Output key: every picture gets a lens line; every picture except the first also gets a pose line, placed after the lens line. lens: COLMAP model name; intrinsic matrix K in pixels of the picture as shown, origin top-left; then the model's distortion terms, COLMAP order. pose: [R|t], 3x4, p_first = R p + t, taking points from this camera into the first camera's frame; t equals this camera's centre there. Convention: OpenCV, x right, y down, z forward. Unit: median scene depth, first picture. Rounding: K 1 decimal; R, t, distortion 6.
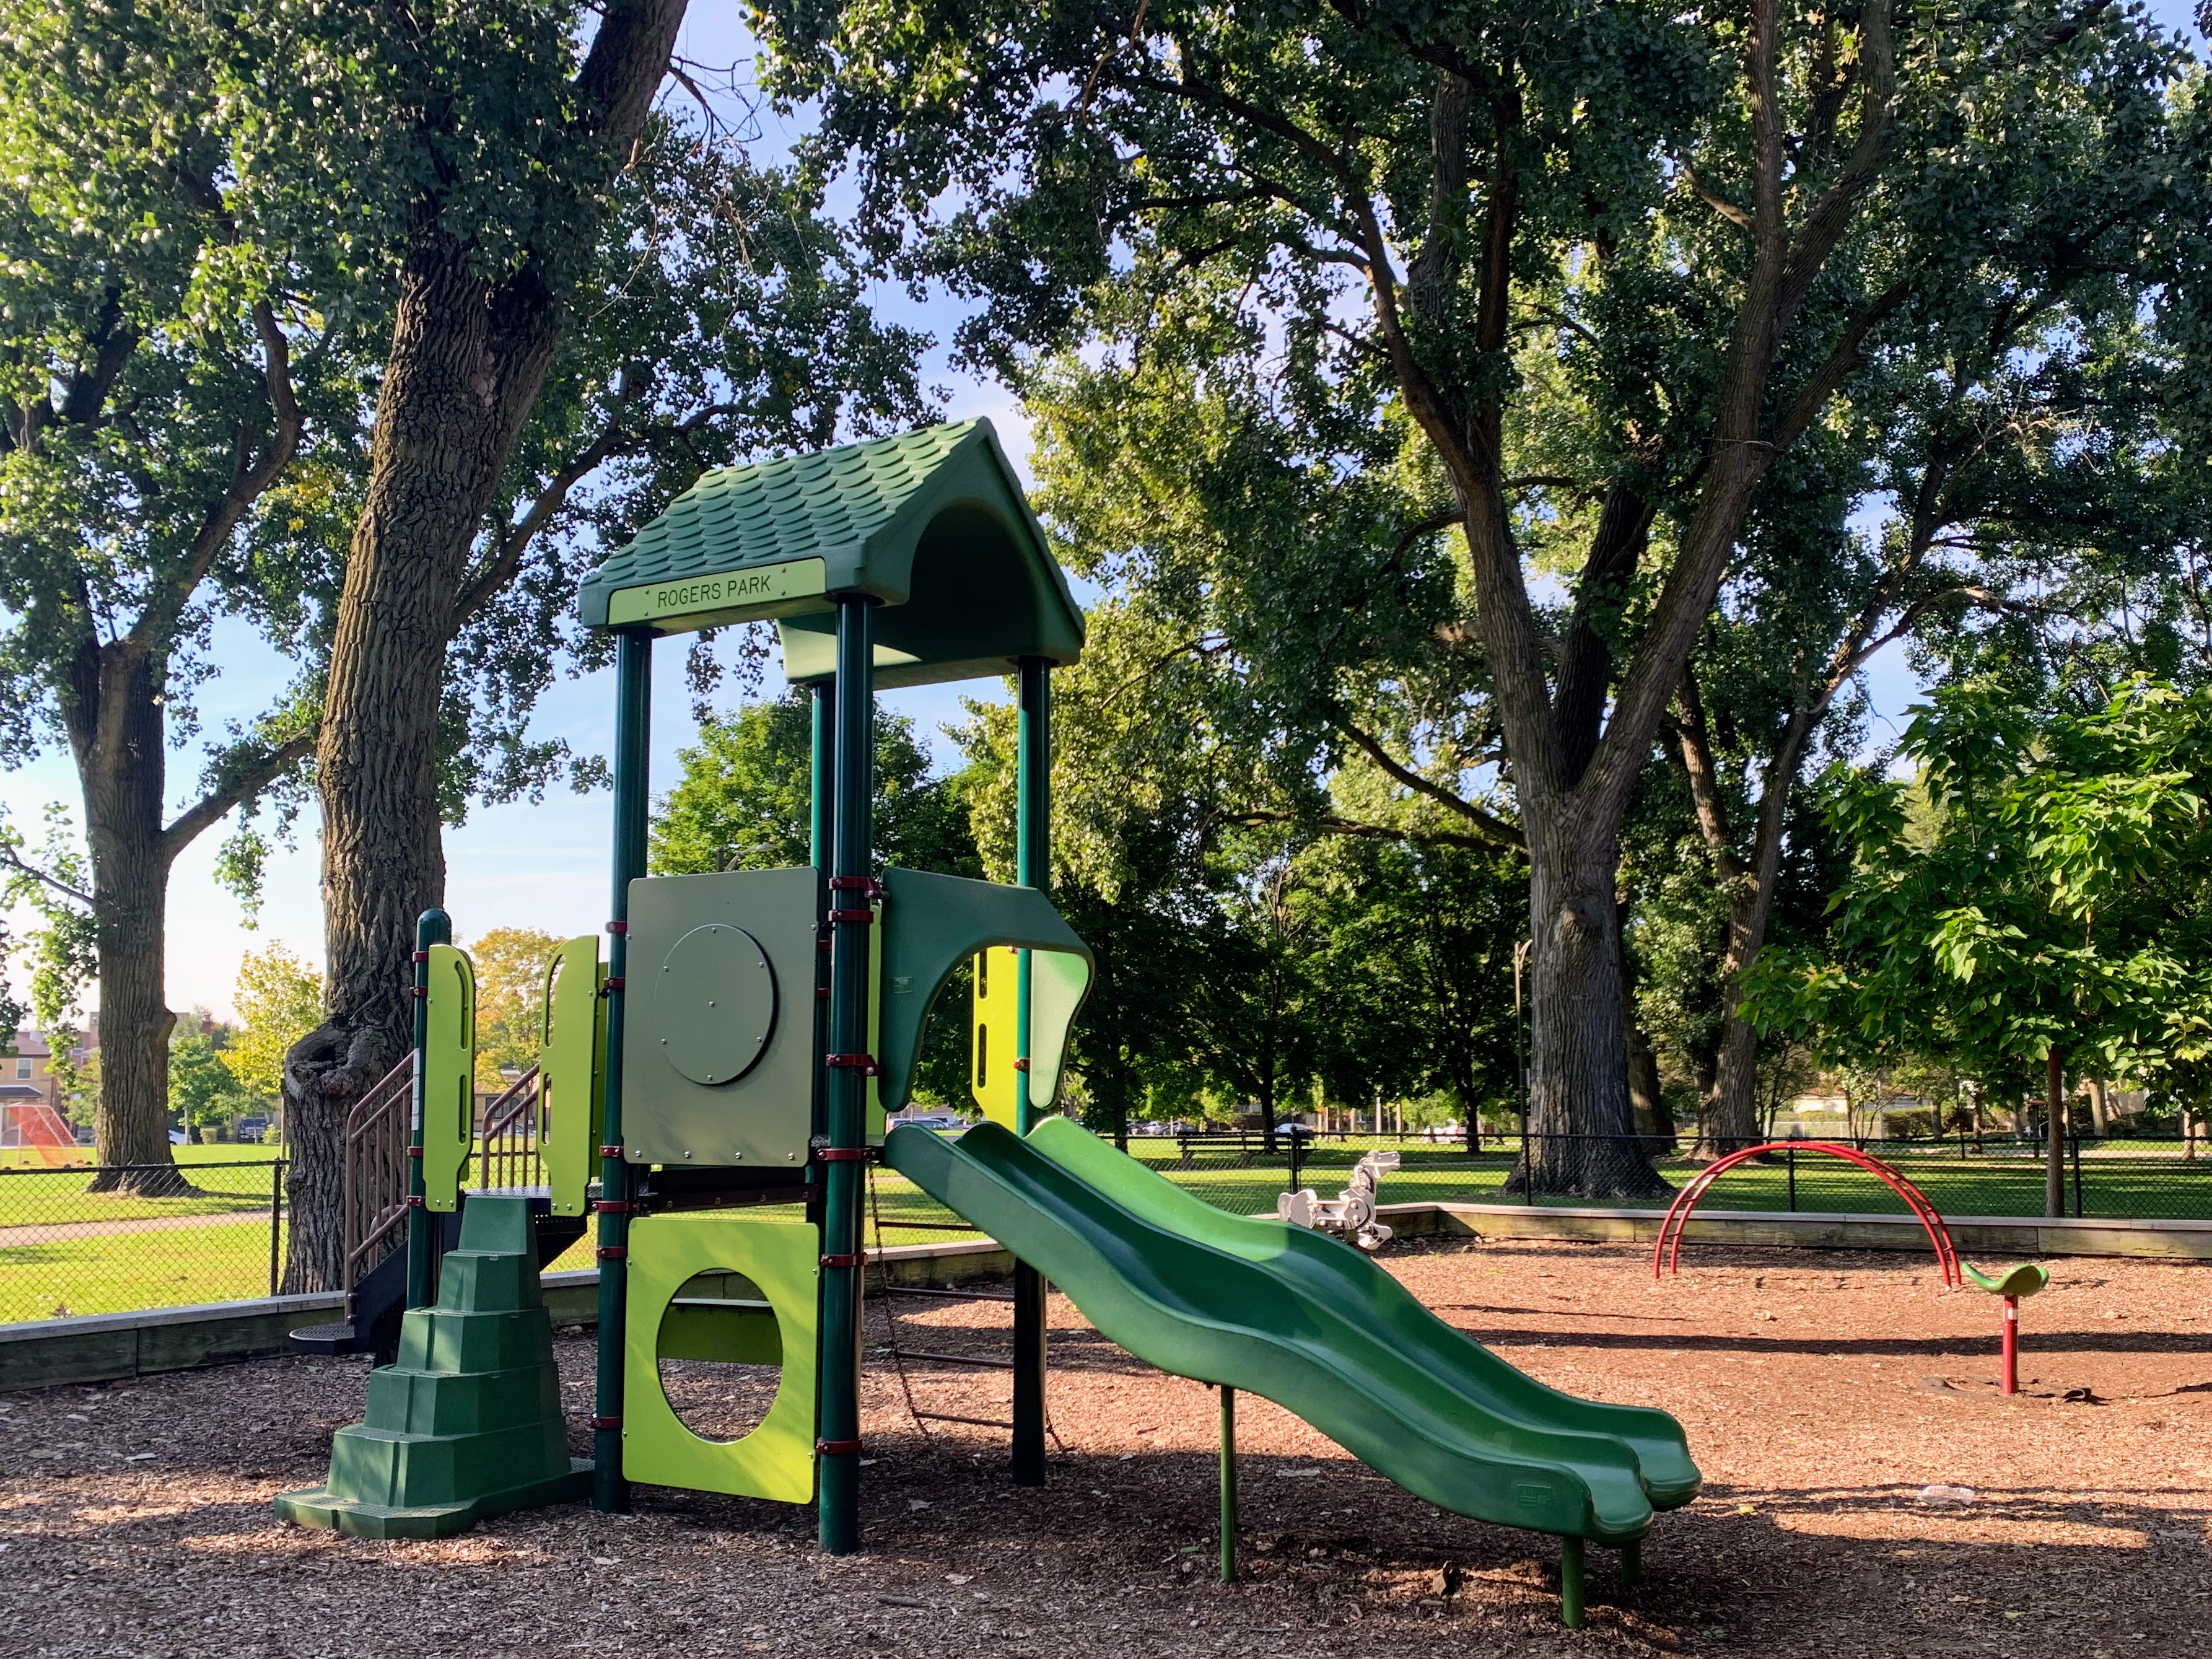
lens RADIAL K [[2027.8, 0, 1108.5], [0, 2027.8, 930.7], [0, 0, 1]] dist [0.000349, -0.005118]
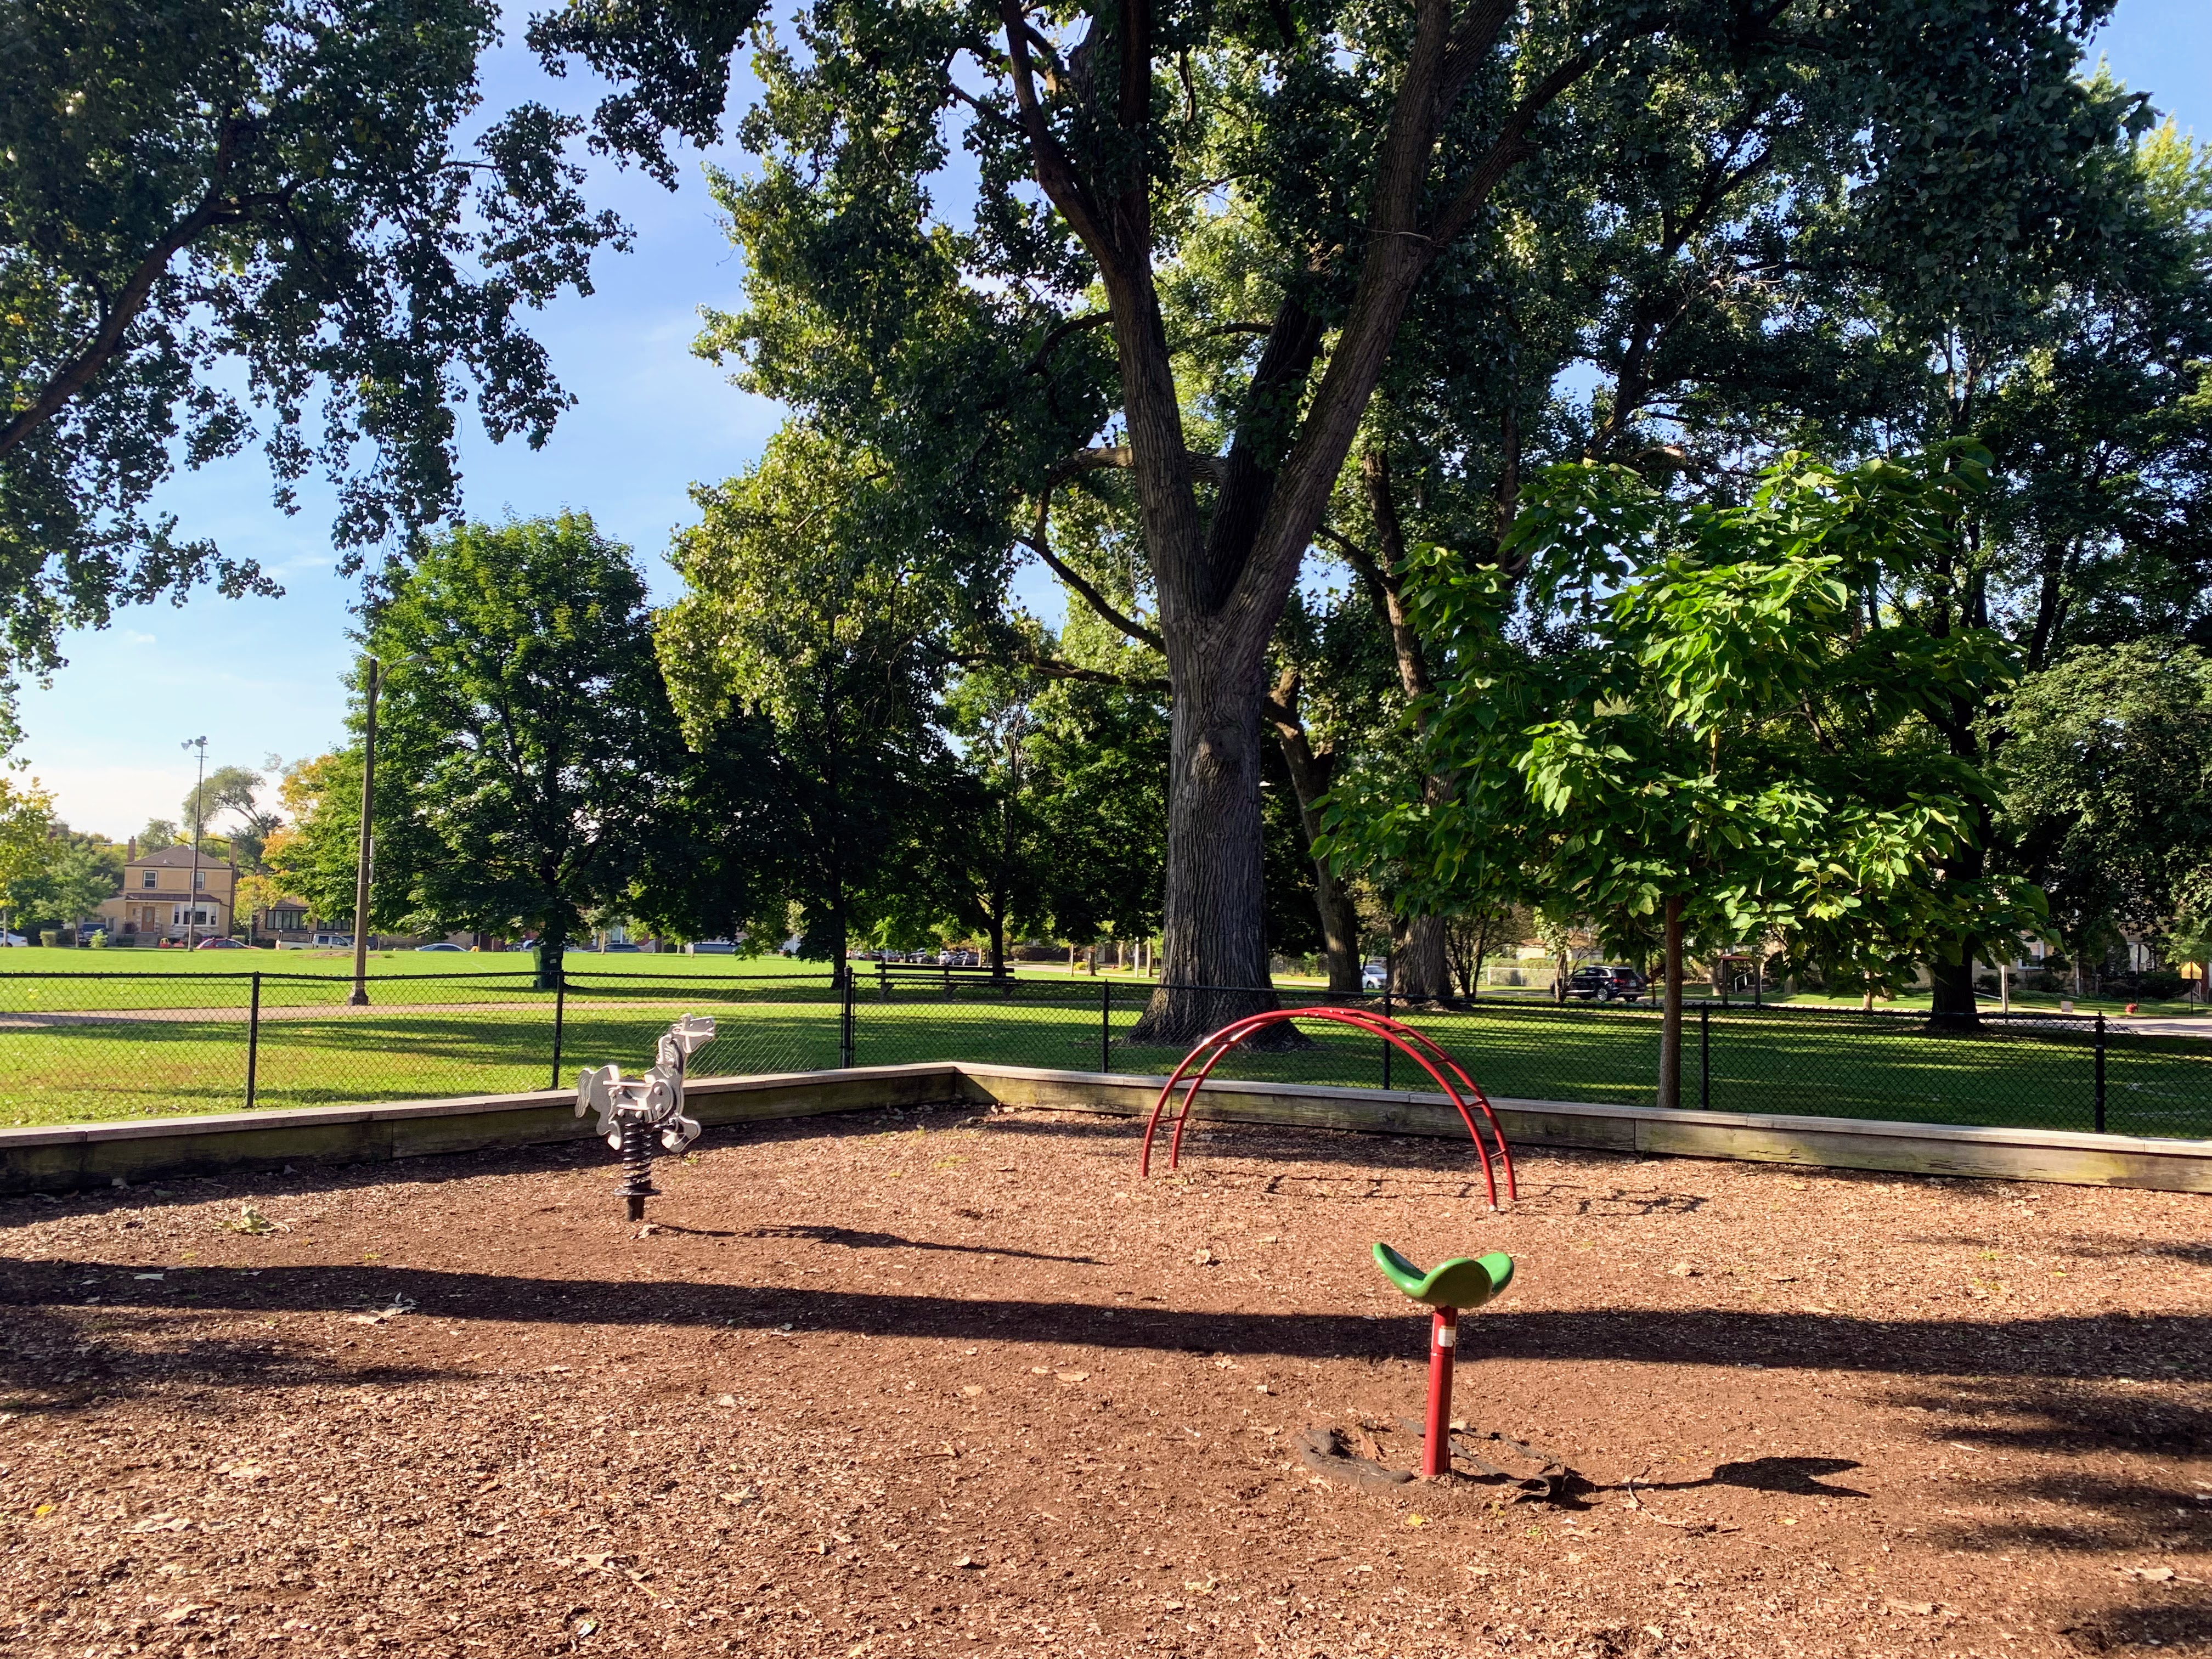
lens RADIAL K [[1703.7, 0, 1036.5], [0, 1703.7, 822.1], [0, 0, 1]] dist [-0.001627, -0.004532]
pose [[0.999218, 0.031017, 0.024518, 0.120141], [-0.031489, 0.999322, 0.019103, 0.013230], [-0.023909, -0.019861, 0.999517, 0.197844]]
